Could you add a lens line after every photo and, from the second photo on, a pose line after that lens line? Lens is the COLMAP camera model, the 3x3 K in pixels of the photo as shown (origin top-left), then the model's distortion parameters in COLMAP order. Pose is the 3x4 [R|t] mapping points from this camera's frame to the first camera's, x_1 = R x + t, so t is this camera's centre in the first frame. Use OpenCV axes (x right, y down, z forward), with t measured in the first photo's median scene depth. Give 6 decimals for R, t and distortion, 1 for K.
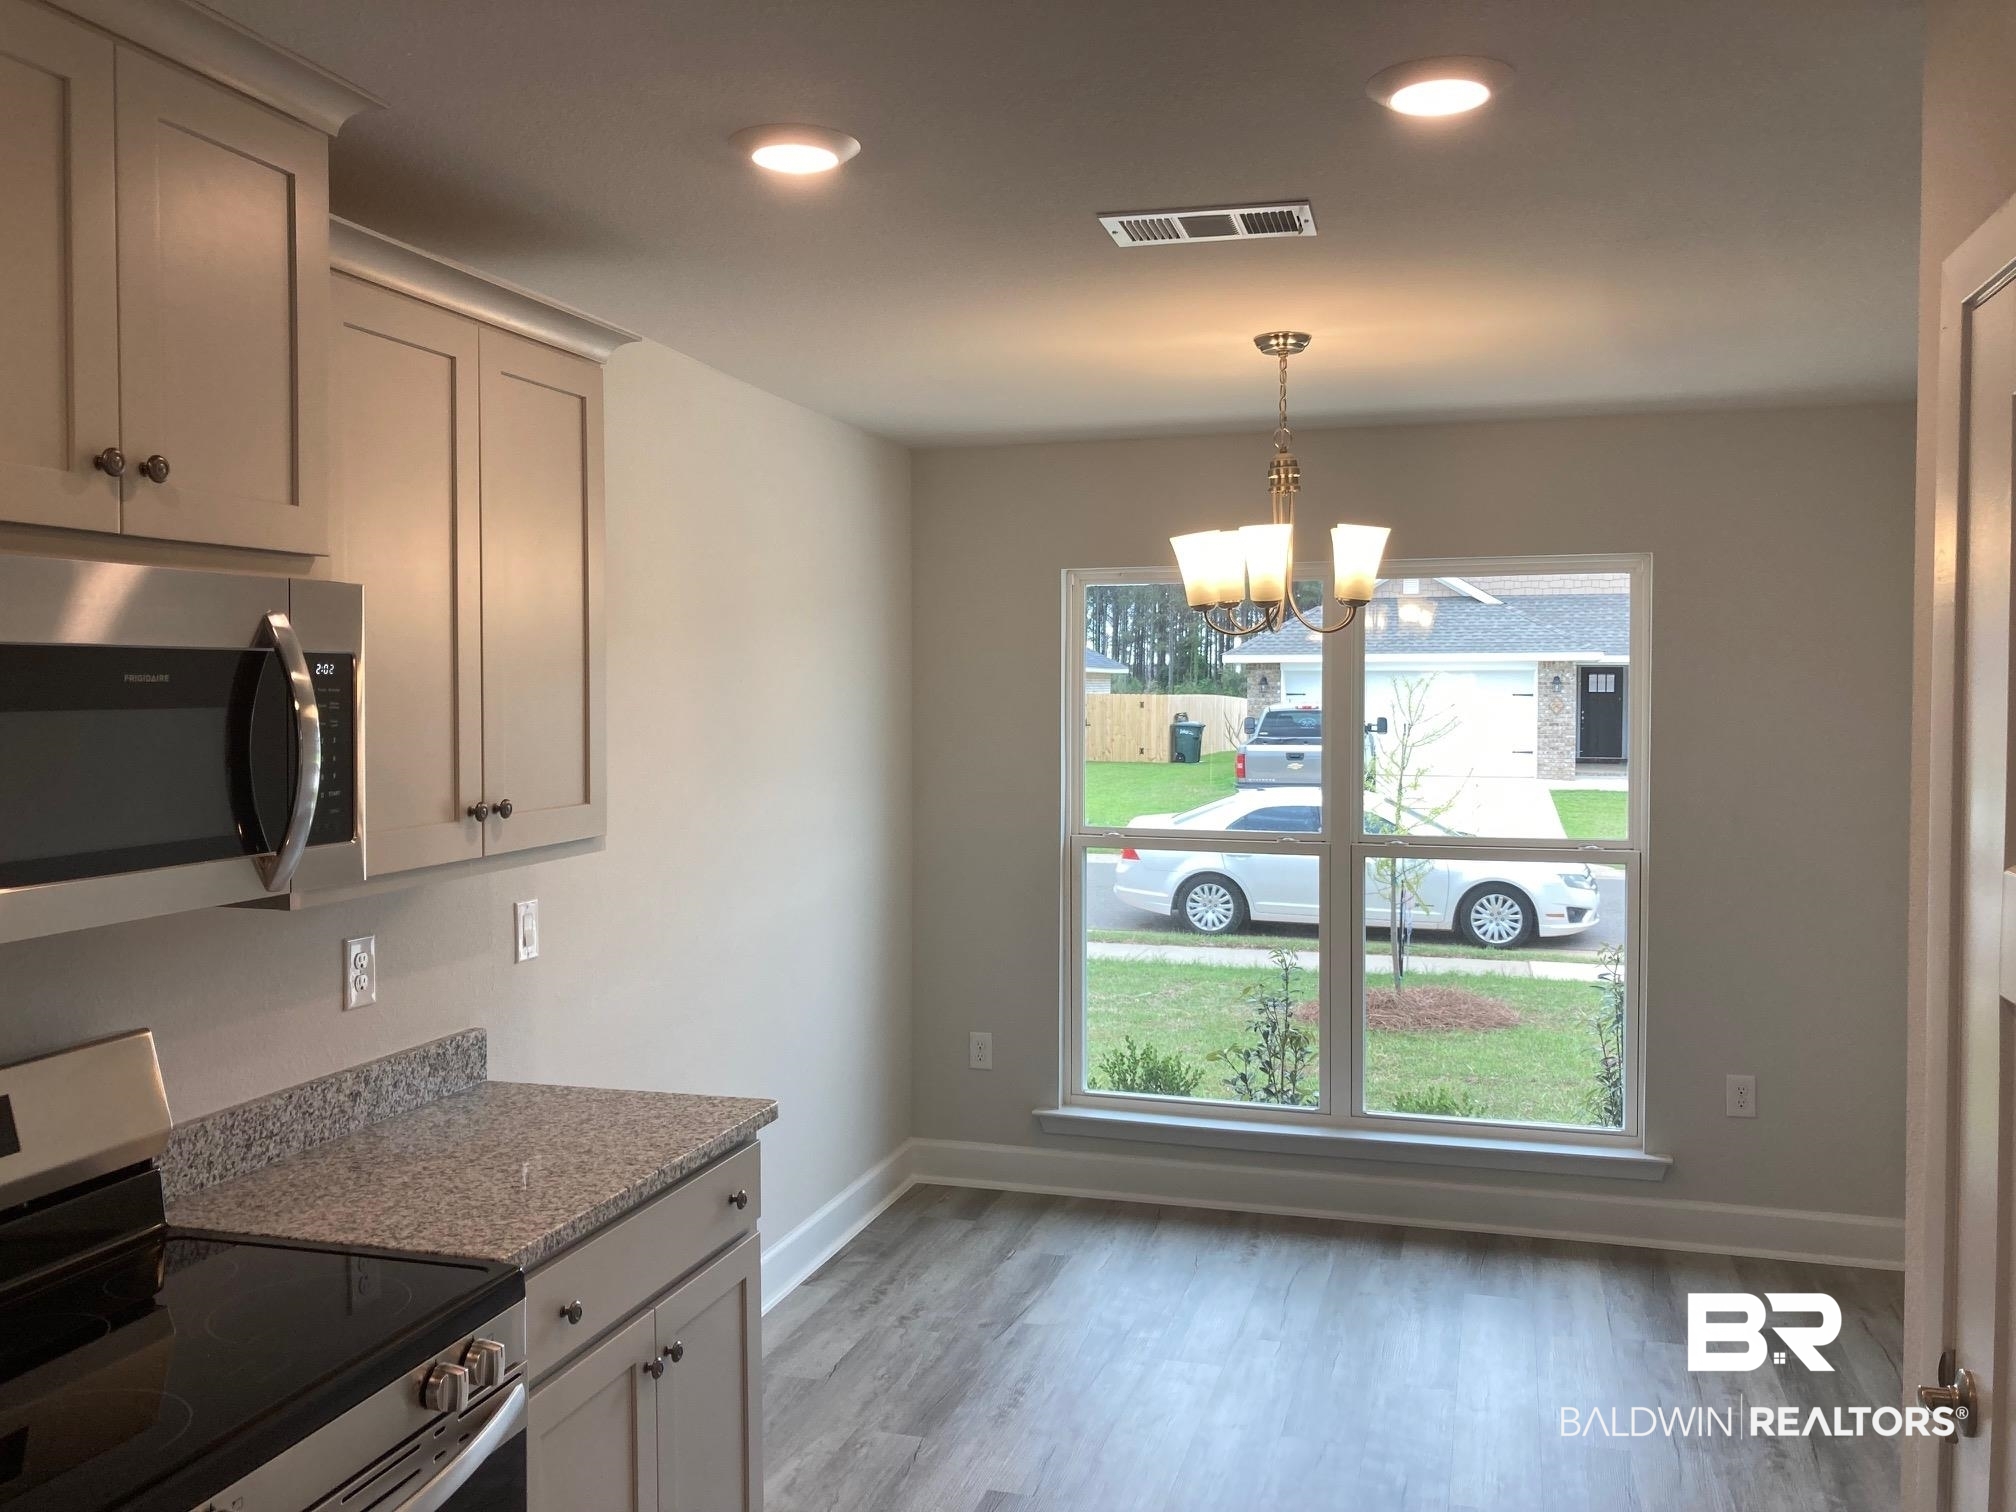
lens RADIAL K [[1646.8, 0, 1009.2], [0, 1646.8, 720.4], [0, 0, 1]] dist [0.004277, 0.054505]
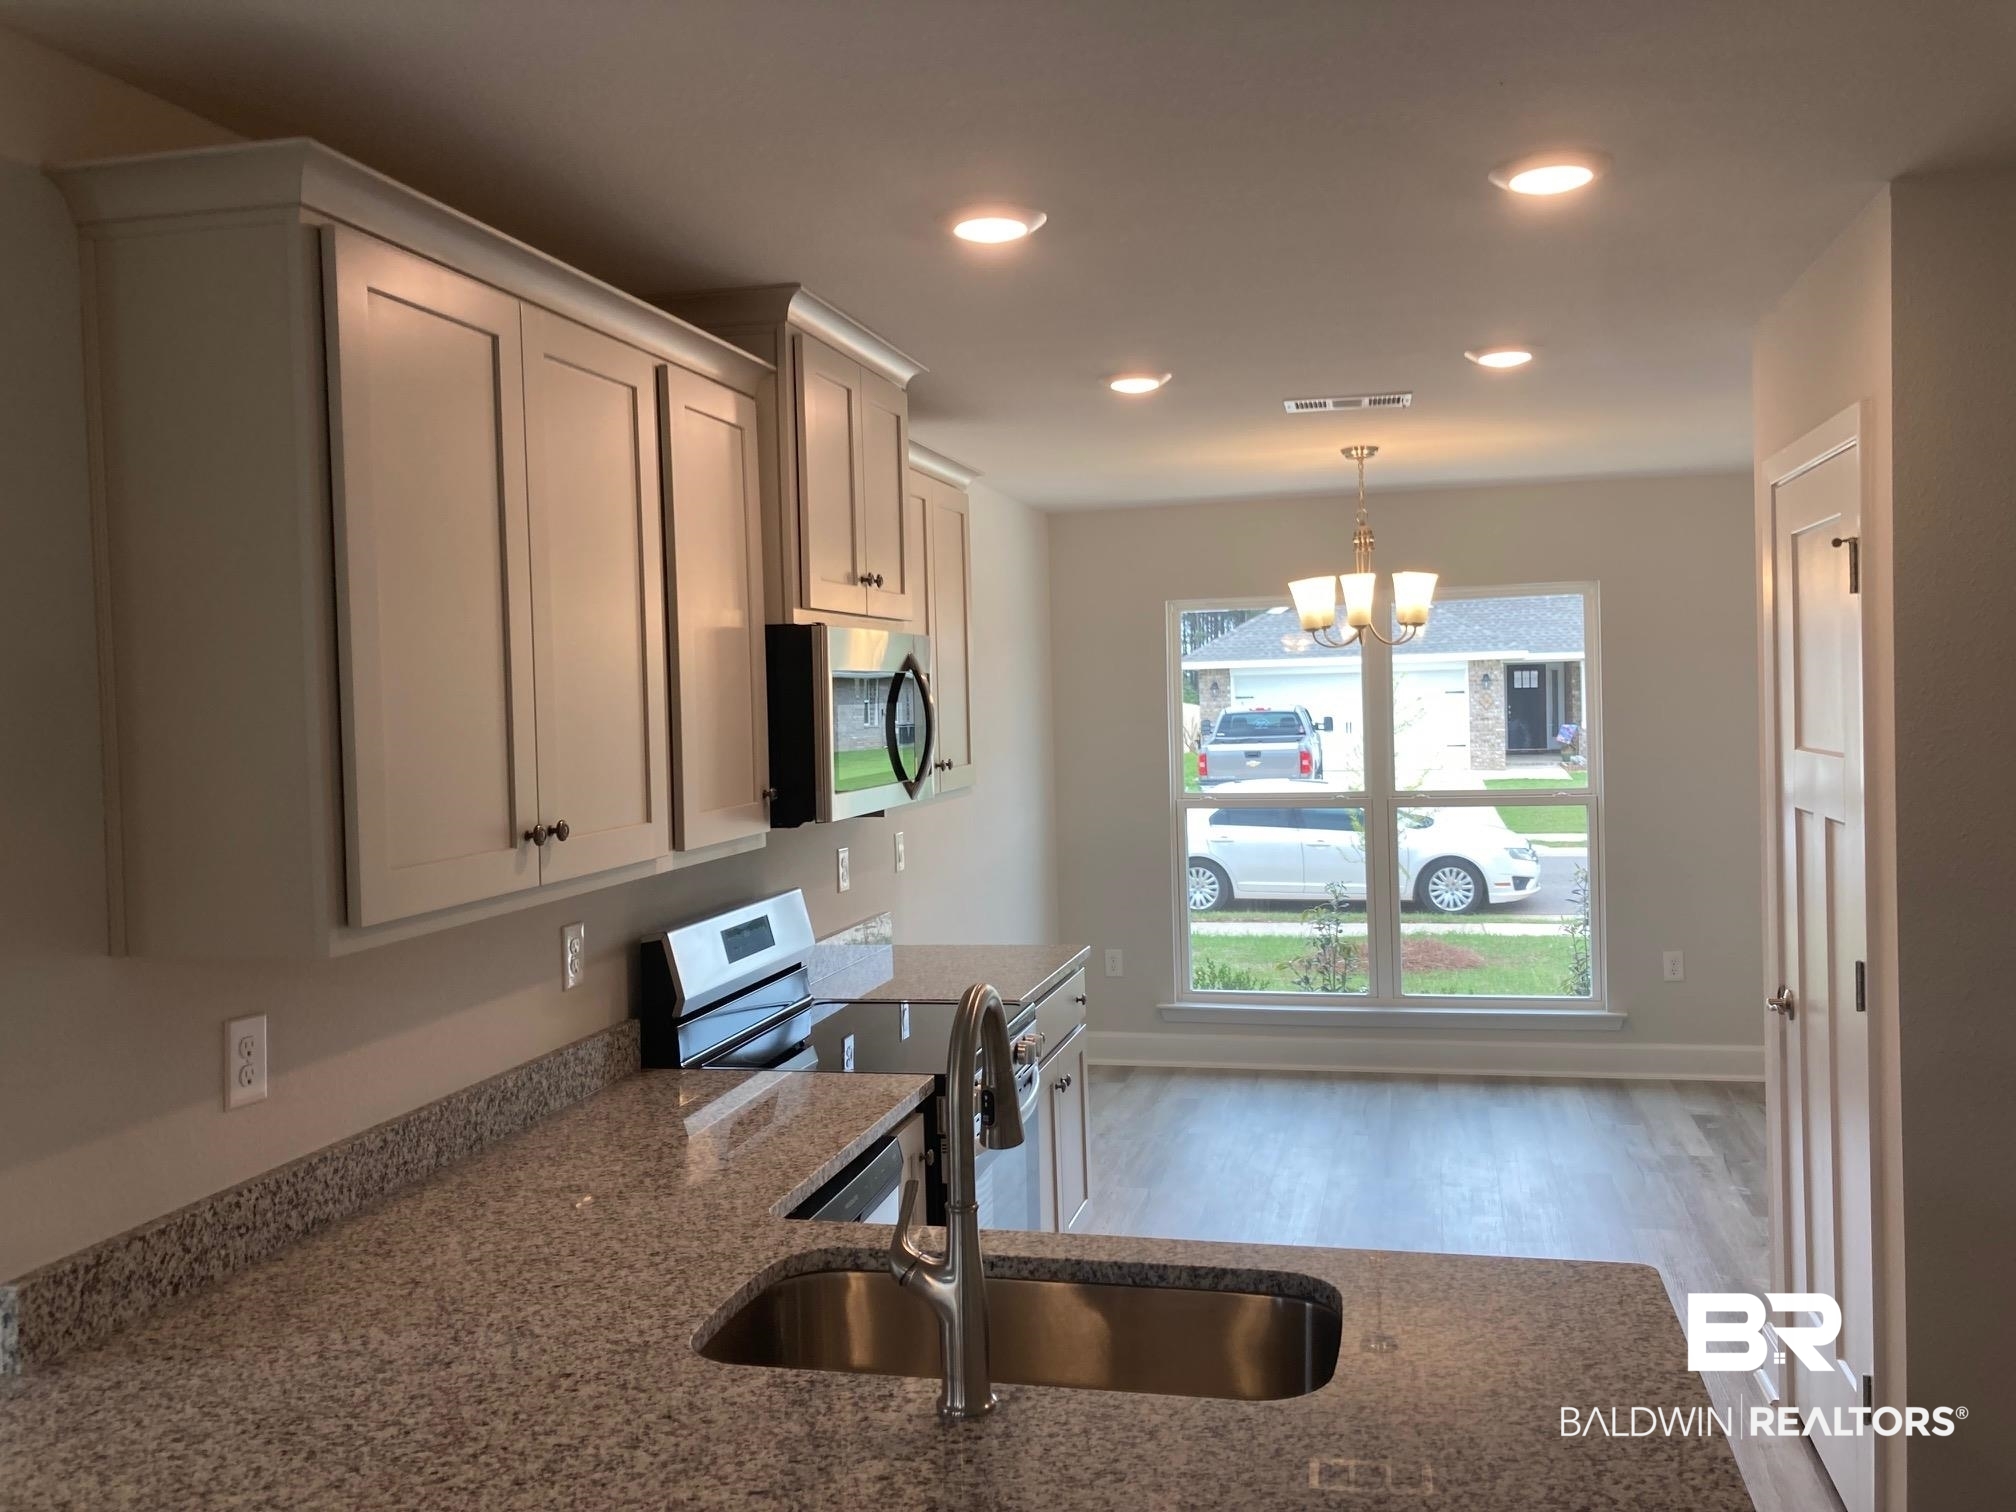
lens RADIAL K [[1646.8, 0, 1009.2], [0, 1646.8, 720.4], [0, 0, 1]] dist [0.004277, 0.054505]
pose [[0.998561, -0.028973, 0.045120, -0.054922], [0.029315, 0.999546, -0.006957, 0.003781], [-0.044898, 0.008269, 0.998957, -0.115963]]
